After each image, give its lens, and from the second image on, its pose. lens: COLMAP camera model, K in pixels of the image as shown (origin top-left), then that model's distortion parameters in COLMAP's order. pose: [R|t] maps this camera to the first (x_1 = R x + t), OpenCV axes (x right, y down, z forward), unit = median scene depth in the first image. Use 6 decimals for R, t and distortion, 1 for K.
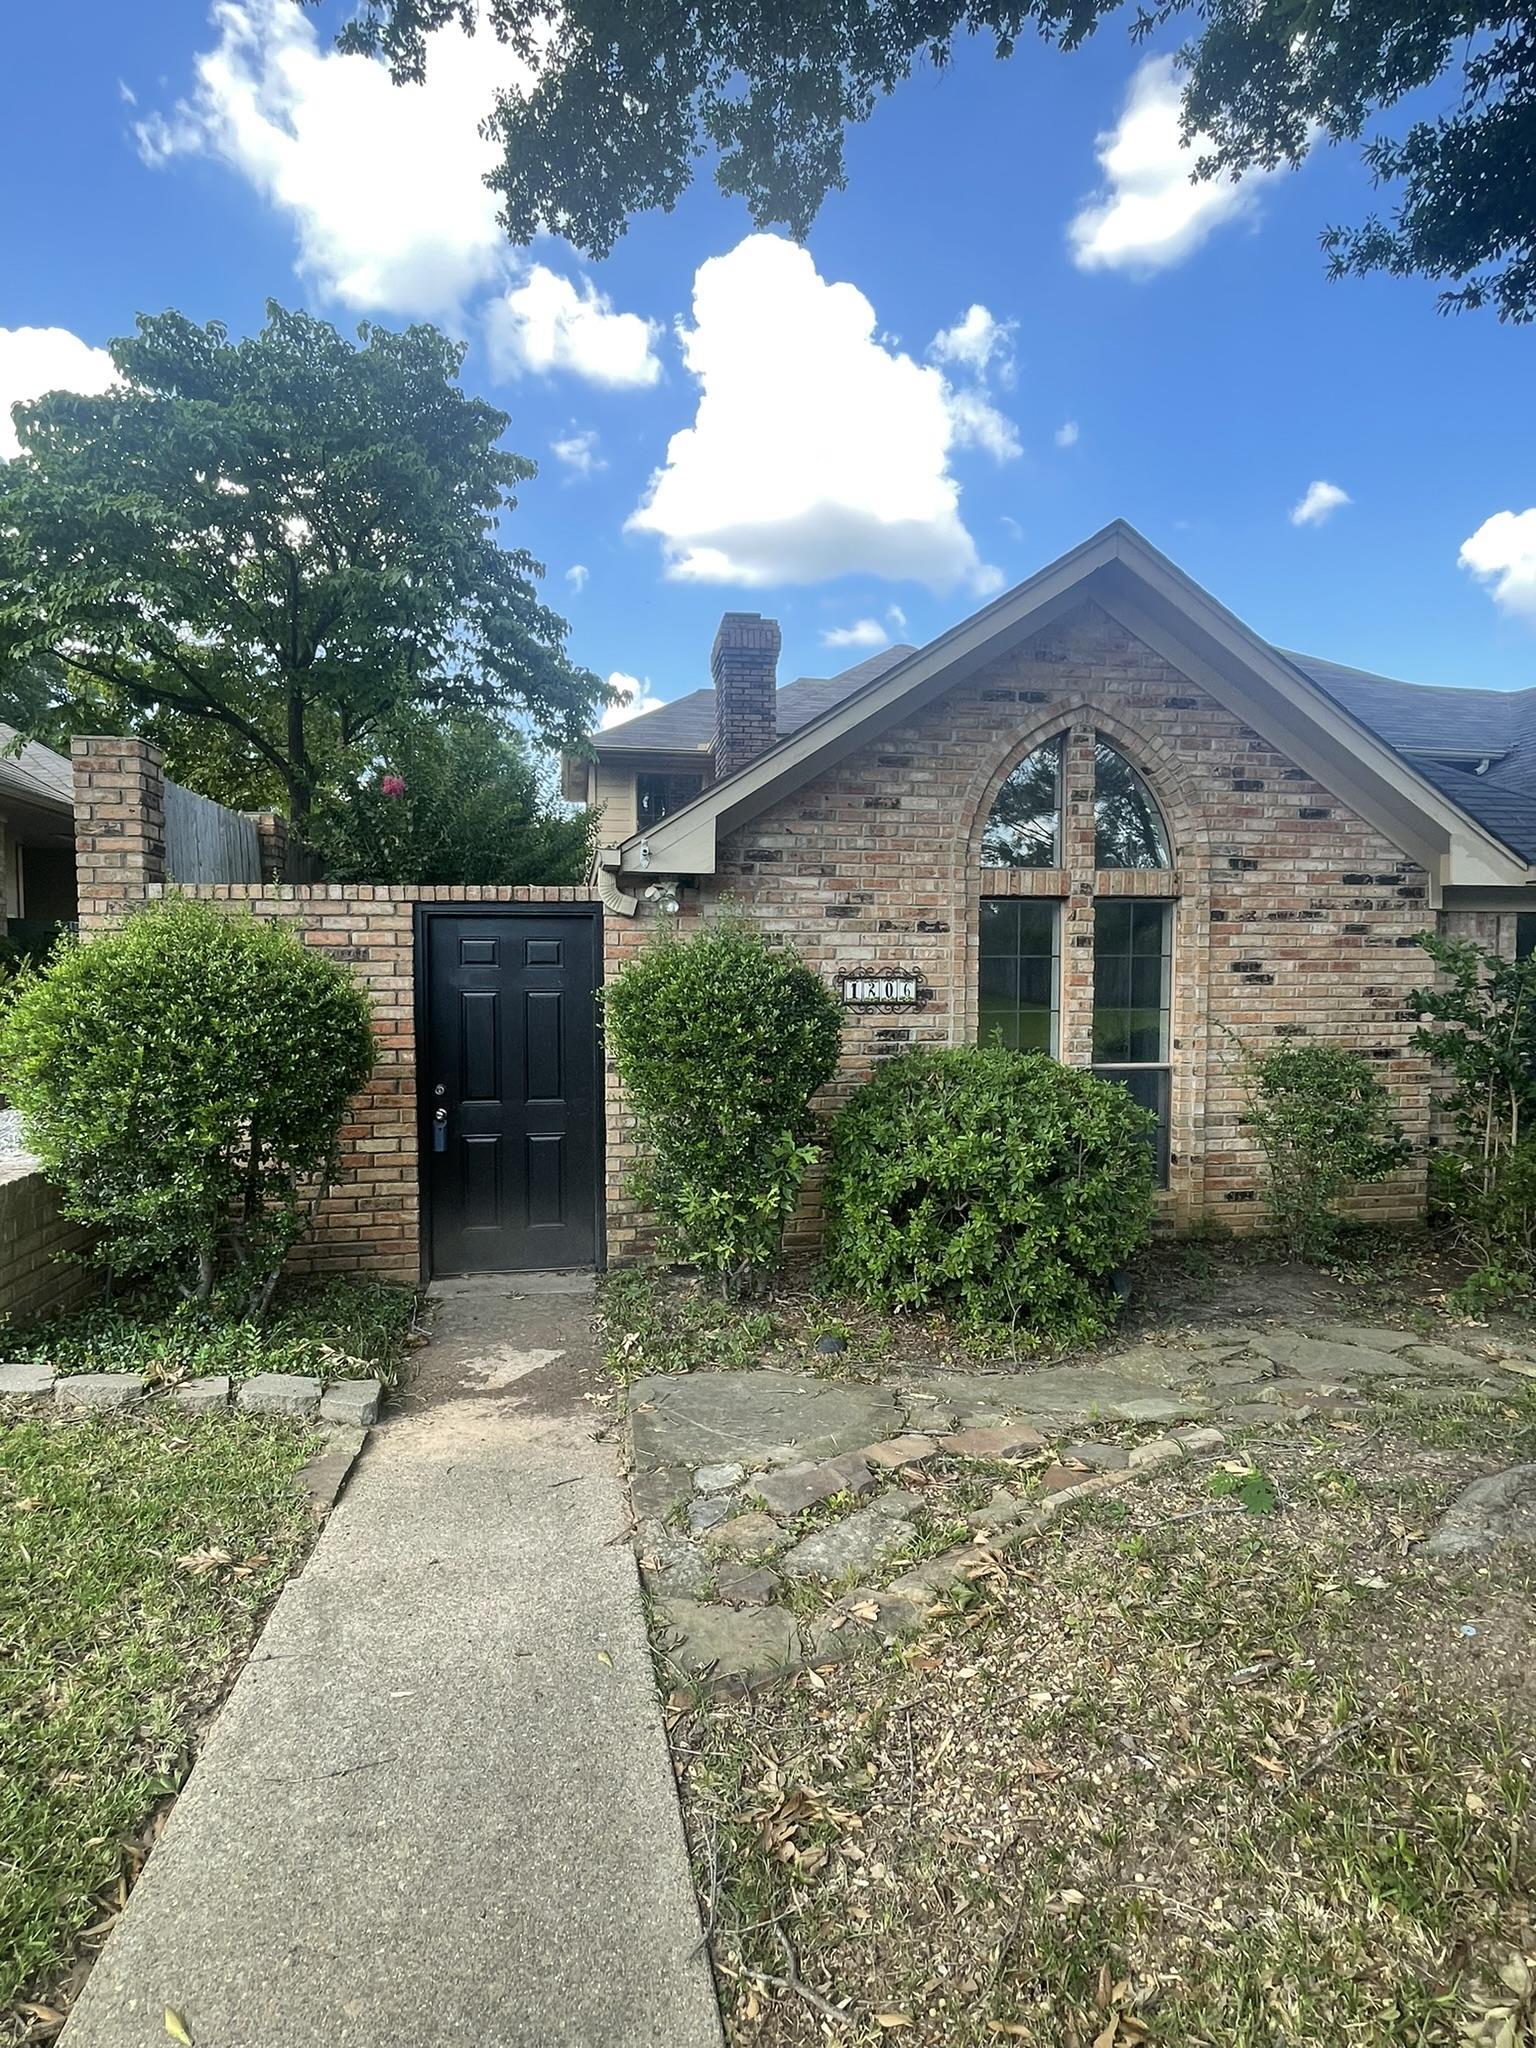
lens RADIAL K [[1072.3, 0, 769.3], [0, 1072.3, 1024.8], [0, 0, 1]] dist [0.003373, 0.000172]
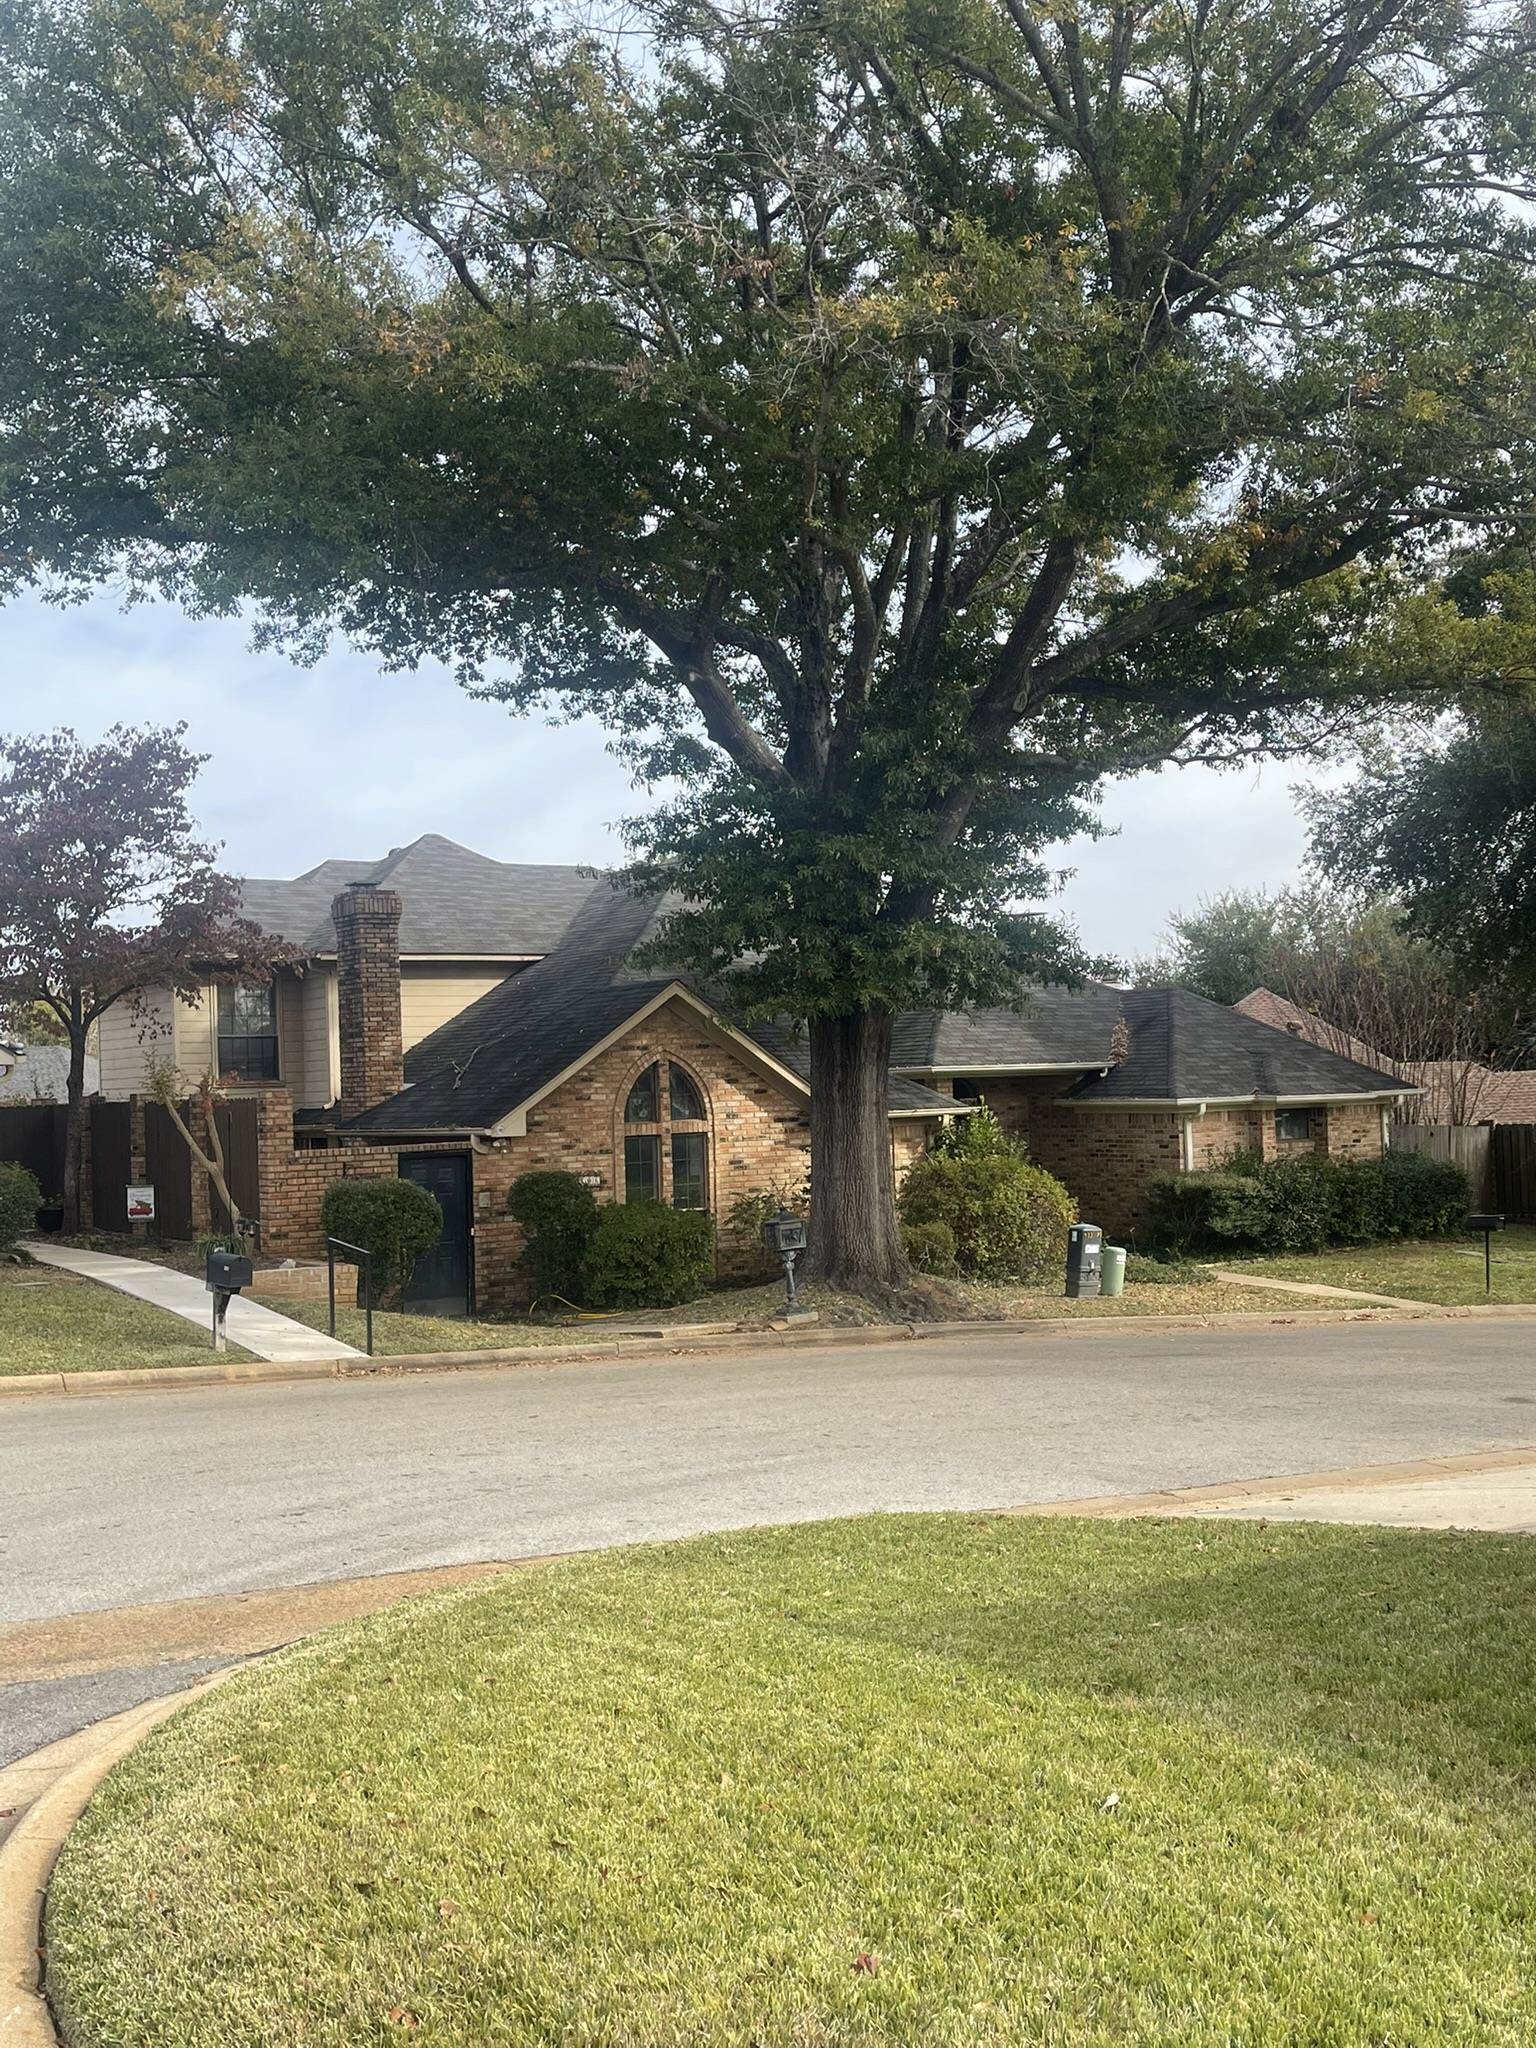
lens RADIAL K [[2149.1, 0, 767.8], [0, 2149.1, 1023.6], [0, 0, 1]] dist [0.000597, 0.000000]
pose [[0.951295, -0.070926, -0.300013, 1.835261], [0.023879, 0.987203, -0.157669, 0.359362], [0.307357, 0.142826, 0.940815, -3.144109]]
